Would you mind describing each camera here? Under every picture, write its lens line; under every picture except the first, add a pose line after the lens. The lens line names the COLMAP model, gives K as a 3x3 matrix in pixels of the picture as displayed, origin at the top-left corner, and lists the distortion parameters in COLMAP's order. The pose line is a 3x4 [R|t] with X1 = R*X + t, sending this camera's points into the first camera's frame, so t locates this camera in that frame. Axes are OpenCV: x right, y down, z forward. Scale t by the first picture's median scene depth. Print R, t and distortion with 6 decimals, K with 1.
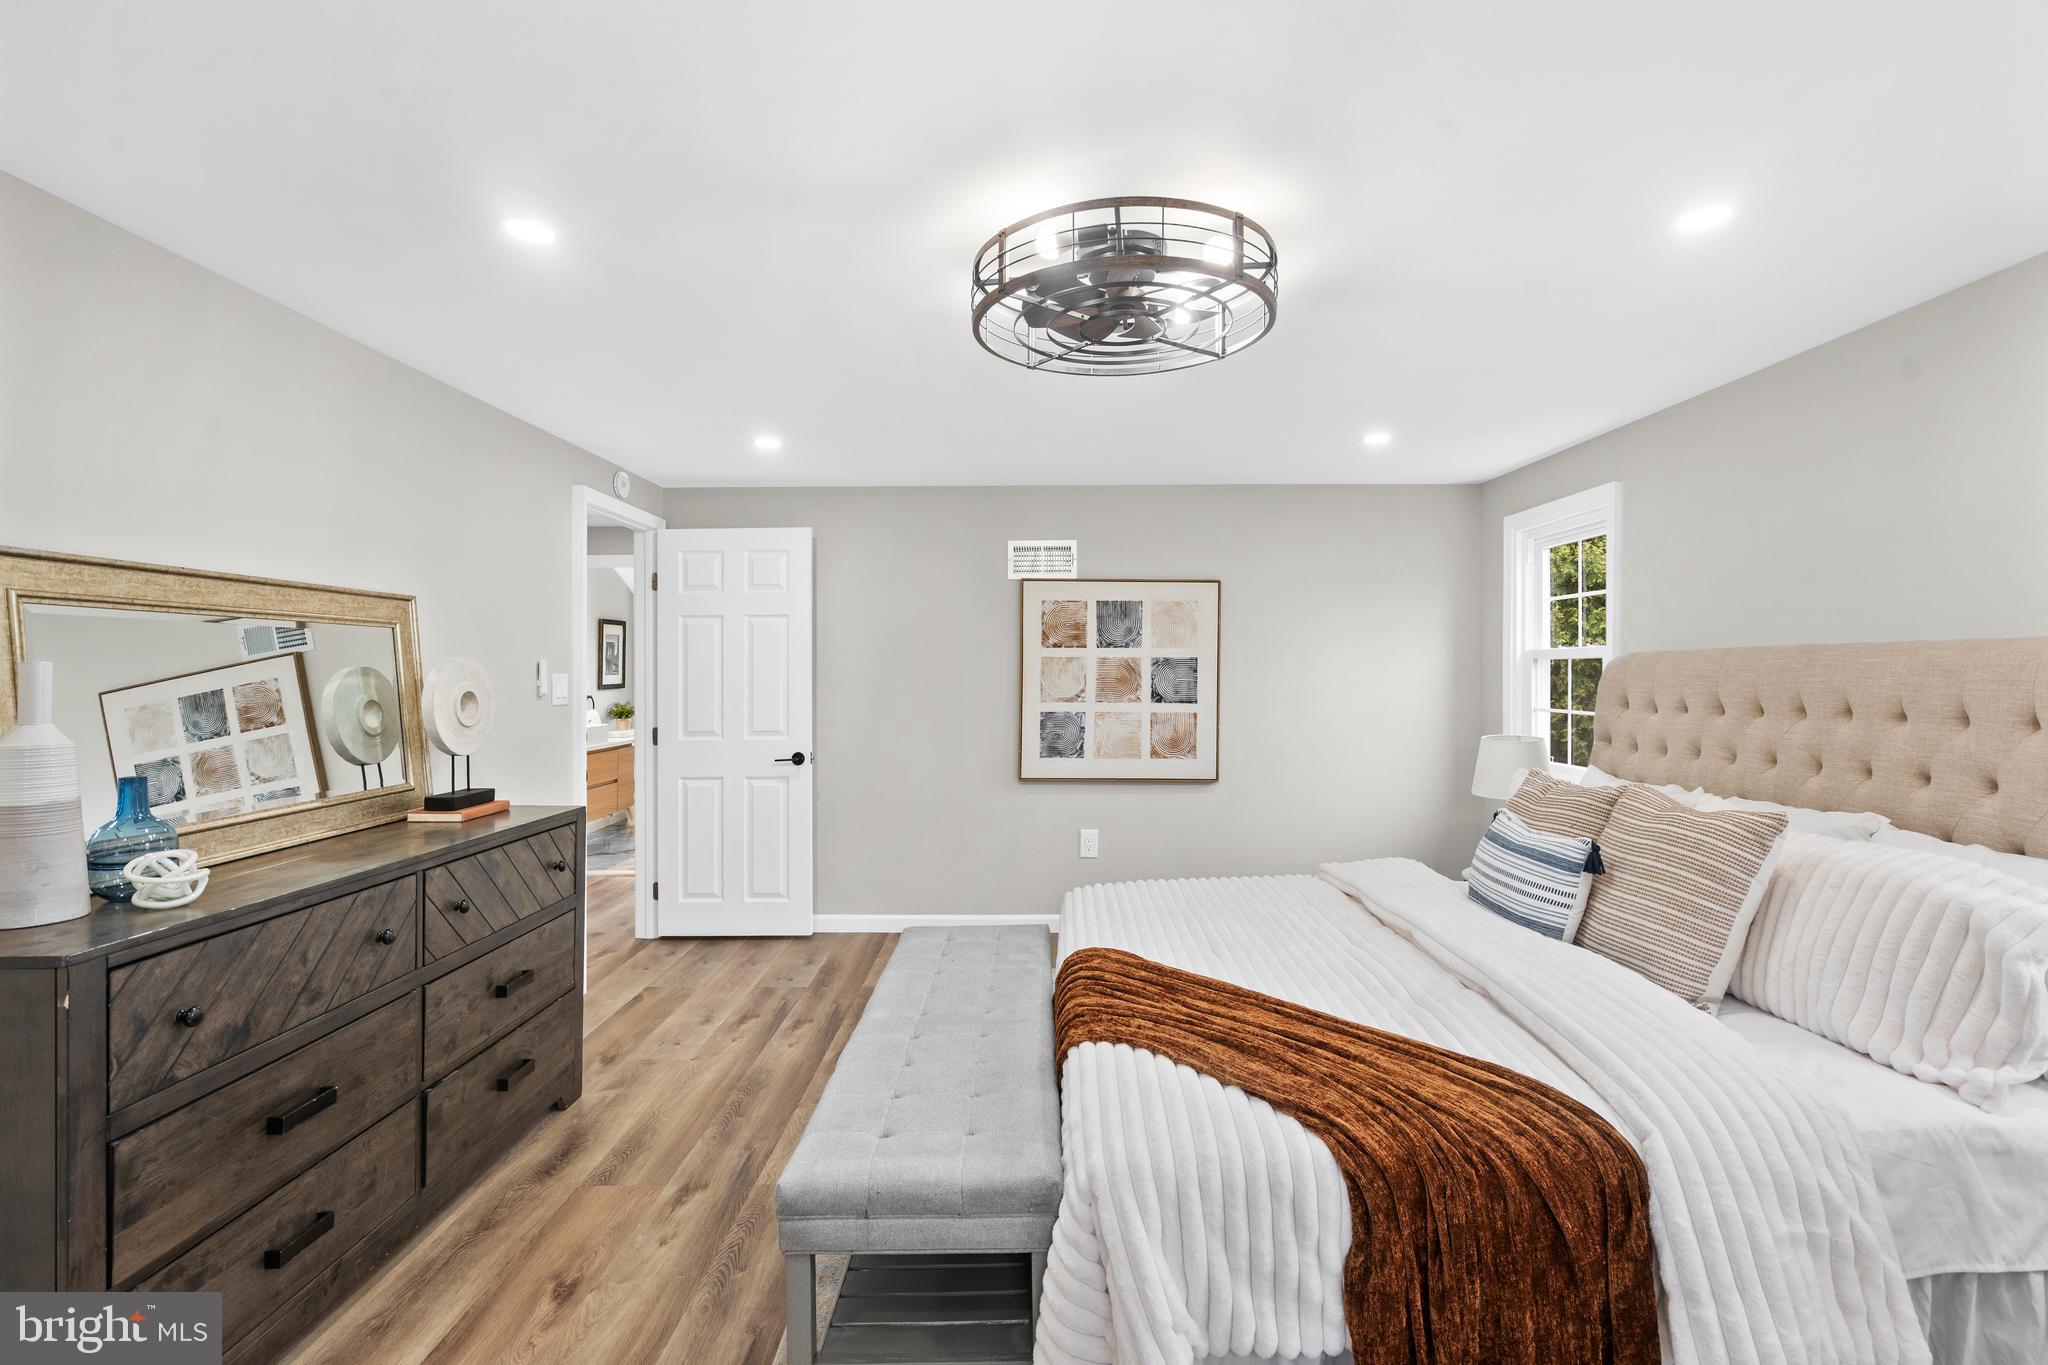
lens RADIAL K [[955.1, 0, 1021.6], [0, 955.1, 678.1], [0, 0, 1]] dist [-0.002503, 0.000457]
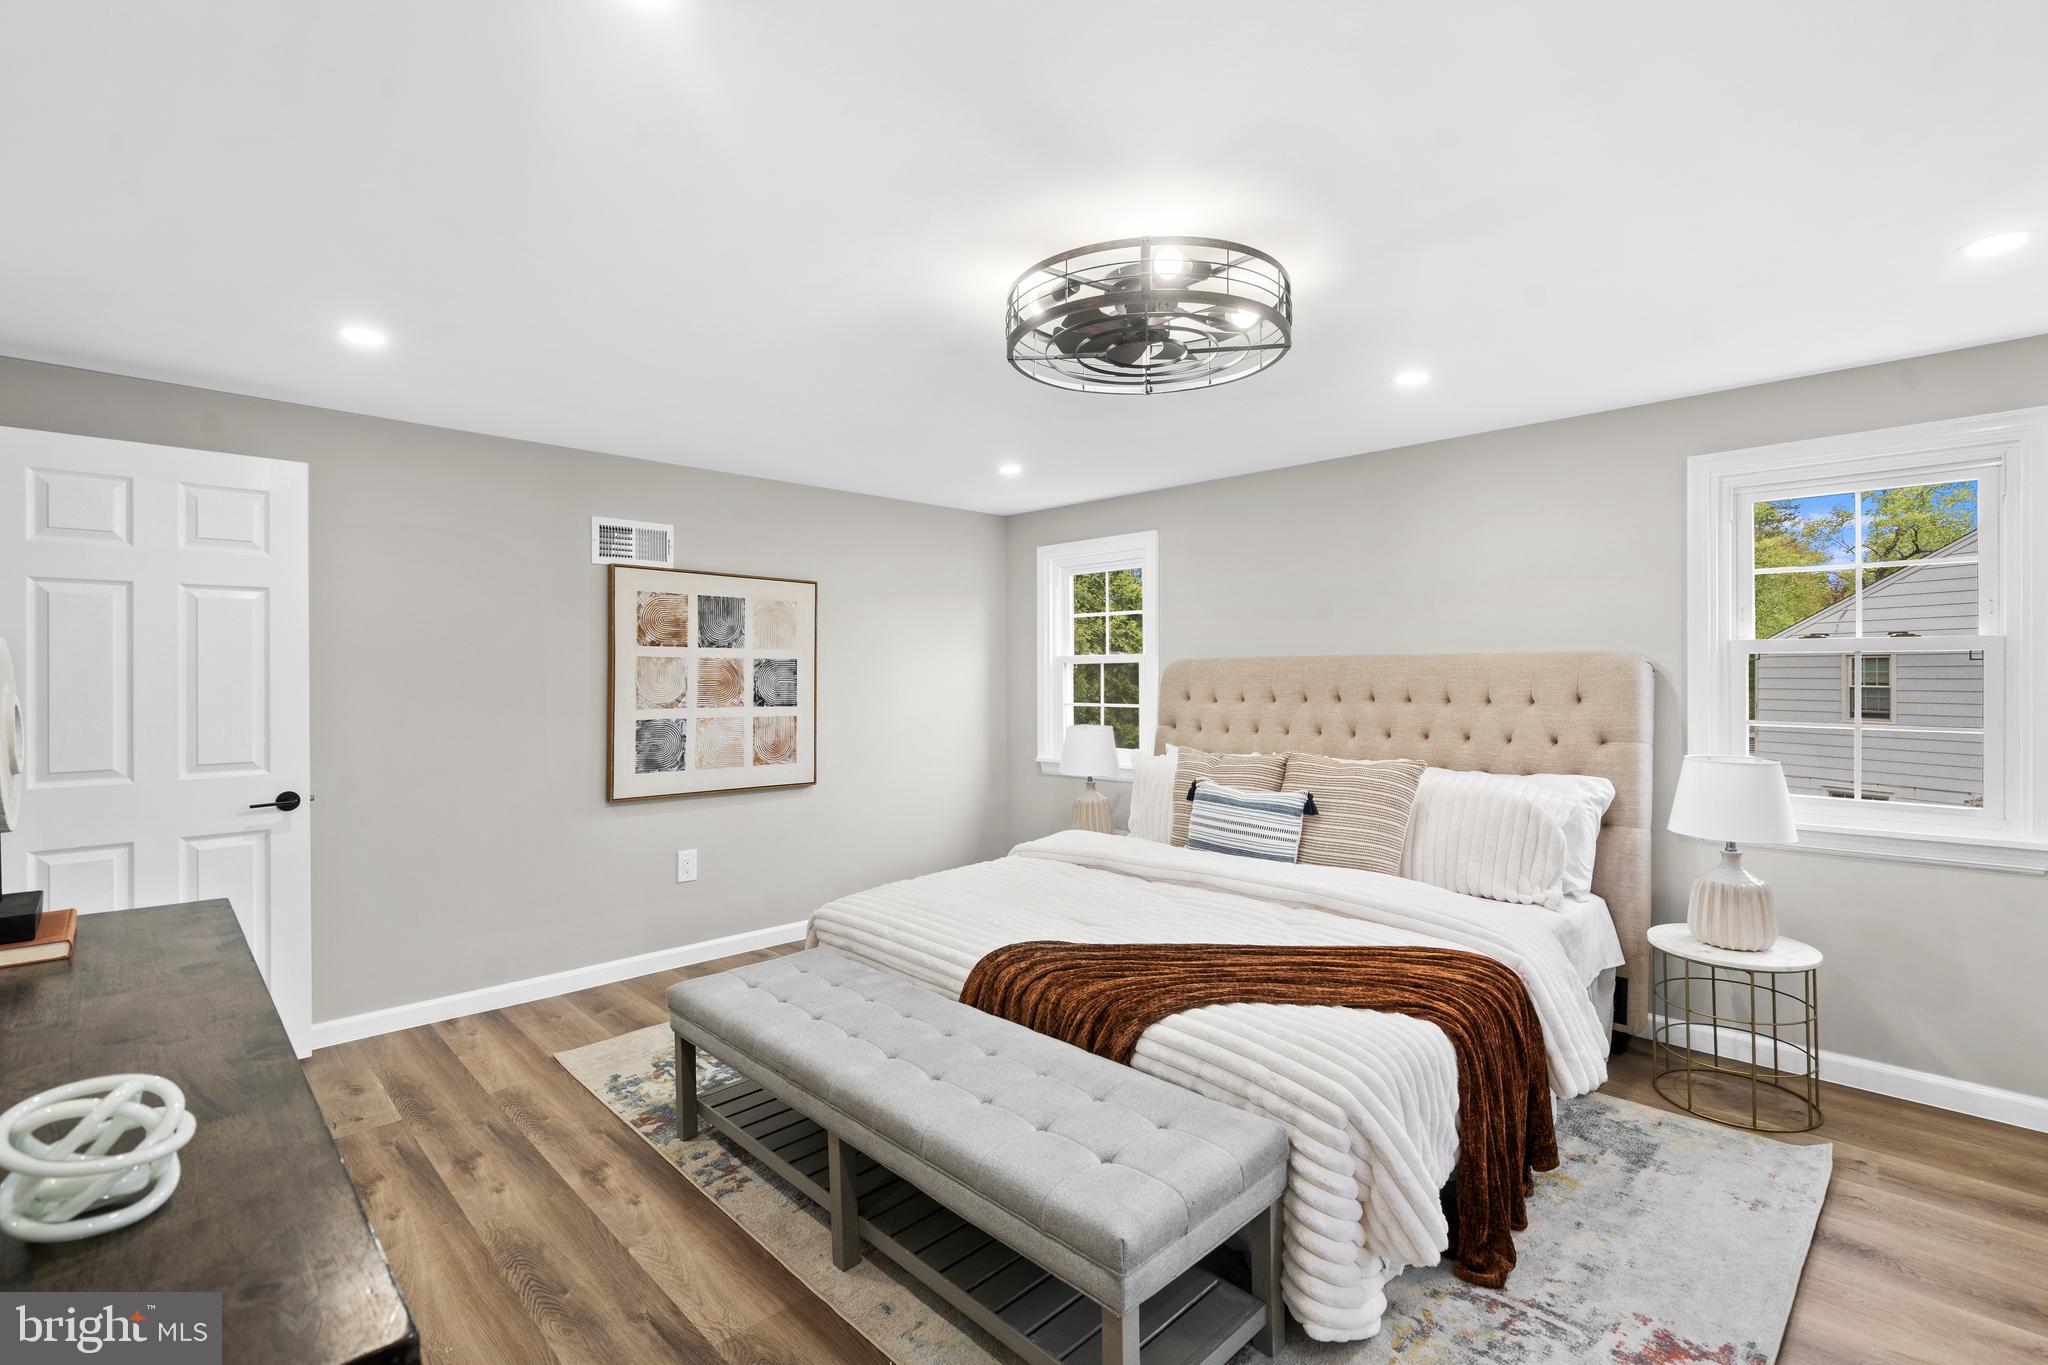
lens RADIAL K [[939.2, 0, 1032.7], [0, 939.2, 674.8], [0, 0, 1]] dist [-0.002337, 0.000069]
pose [[0.701813, -0.000223, 0.712361, -0.389128], [0.005395, 0.999973, -0.005003, 0.000611], [-0.712341, 0.007355, 0.701795, 0.177921]]
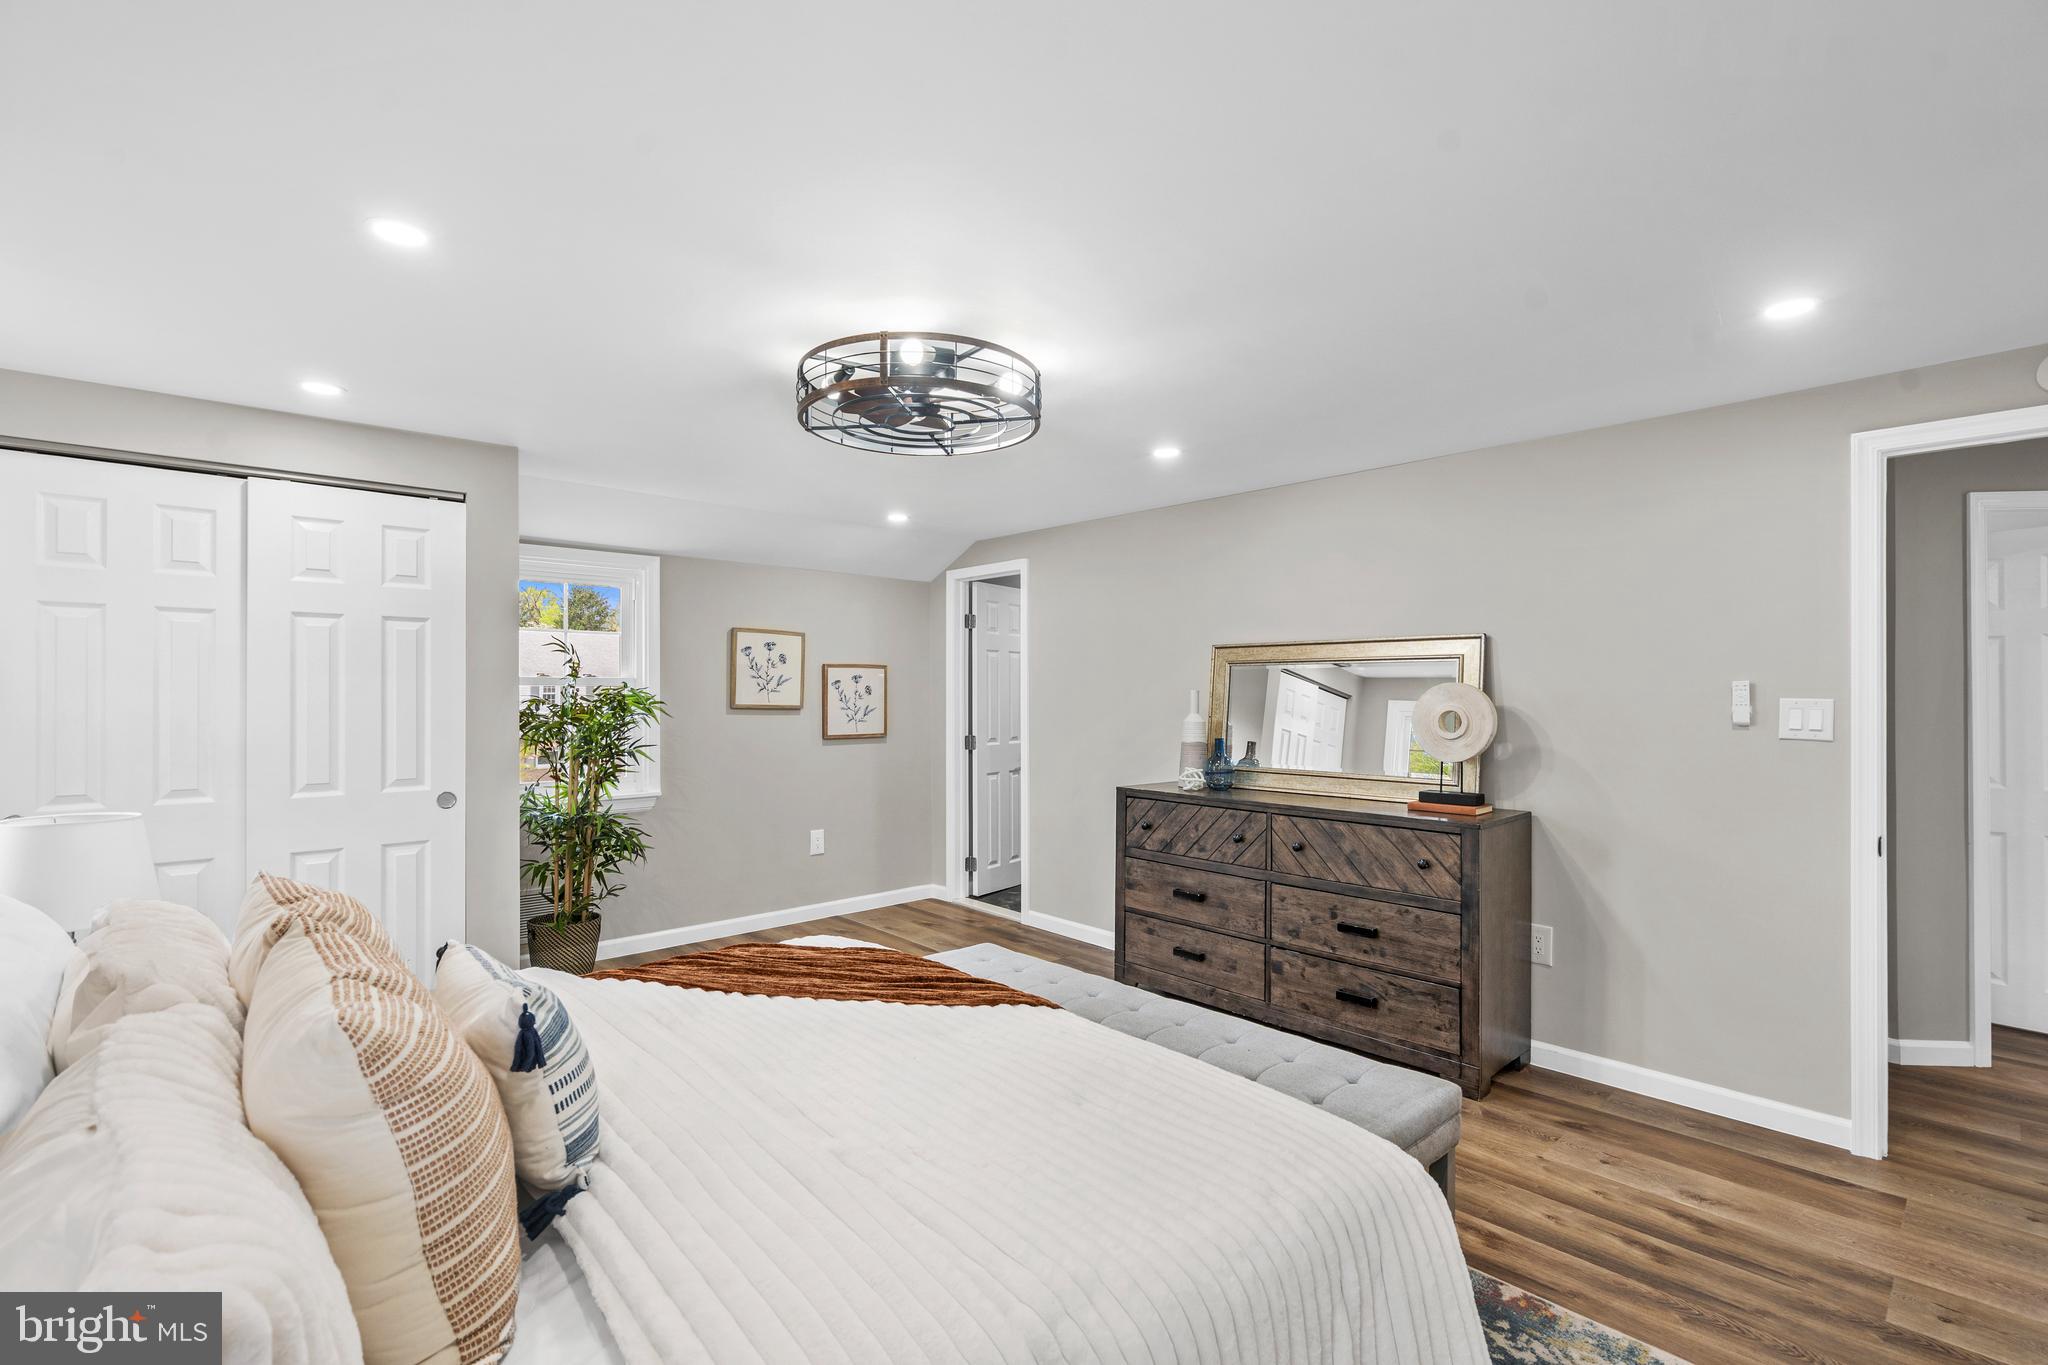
lens RADIAL K [[915.5, 0, 1019.8], [0, 915.5, 690.9], [0, 0, 1]] dist [-0.002456, -0.000093]
pose [[-0.729830, 0.003969, -0.683617, 0.434067], [-0.000048, 0.999983, 0.005857, -0.011732], [0.683628, 0.004307, -0.729818, 1.030803]]
